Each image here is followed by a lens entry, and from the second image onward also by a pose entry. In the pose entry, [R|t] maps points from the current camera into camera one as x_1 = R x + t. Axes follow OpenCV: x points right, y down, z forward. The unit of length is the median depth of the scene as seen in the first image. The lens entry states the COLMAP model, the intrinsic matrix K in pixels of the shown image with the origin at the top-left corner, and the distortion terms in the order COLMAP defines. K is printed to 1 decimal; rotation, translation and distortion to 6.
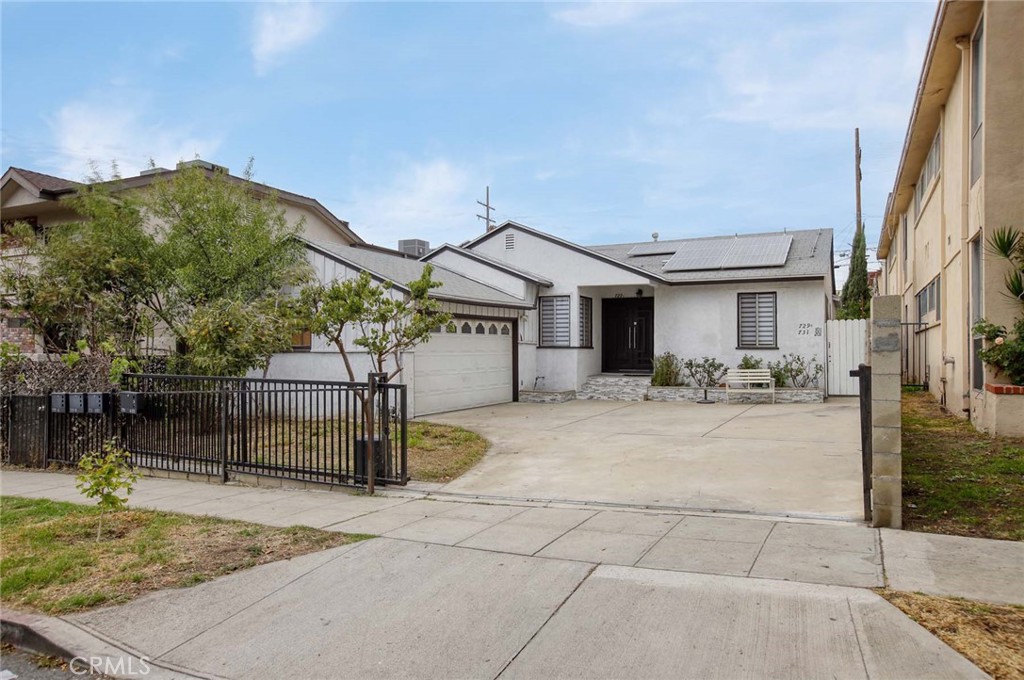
lens RADIAL K [[682.0, 0, 512.0], [0, 682.0, 340.0], [0, 0, 1]] dist [0.000548, -0.000091]
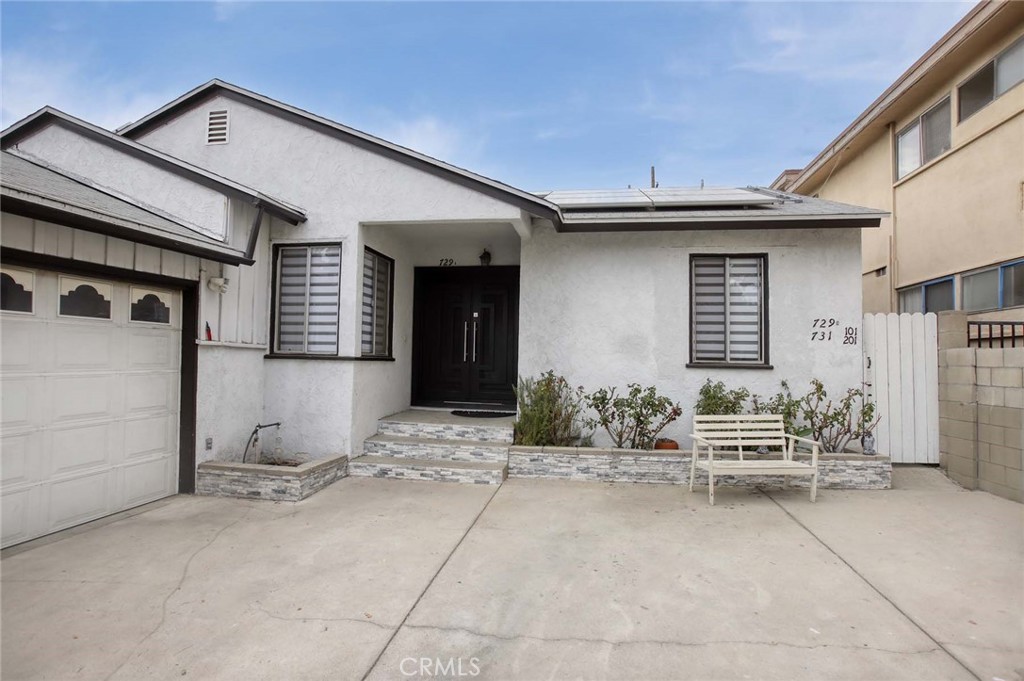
lens RADIAL K [[545.5, 0, 512.0], [0, 545.5, 340.5], [0, 0, 1]] dist [-0.033143, 0.000120]
pose [[0.956063, 0.025767, 0.292025, 0.091809], [-0.021372, 0.999605, -0.018232, 0.003550], [-0.292380, 0.011190, 0.956237, 0.643728]]
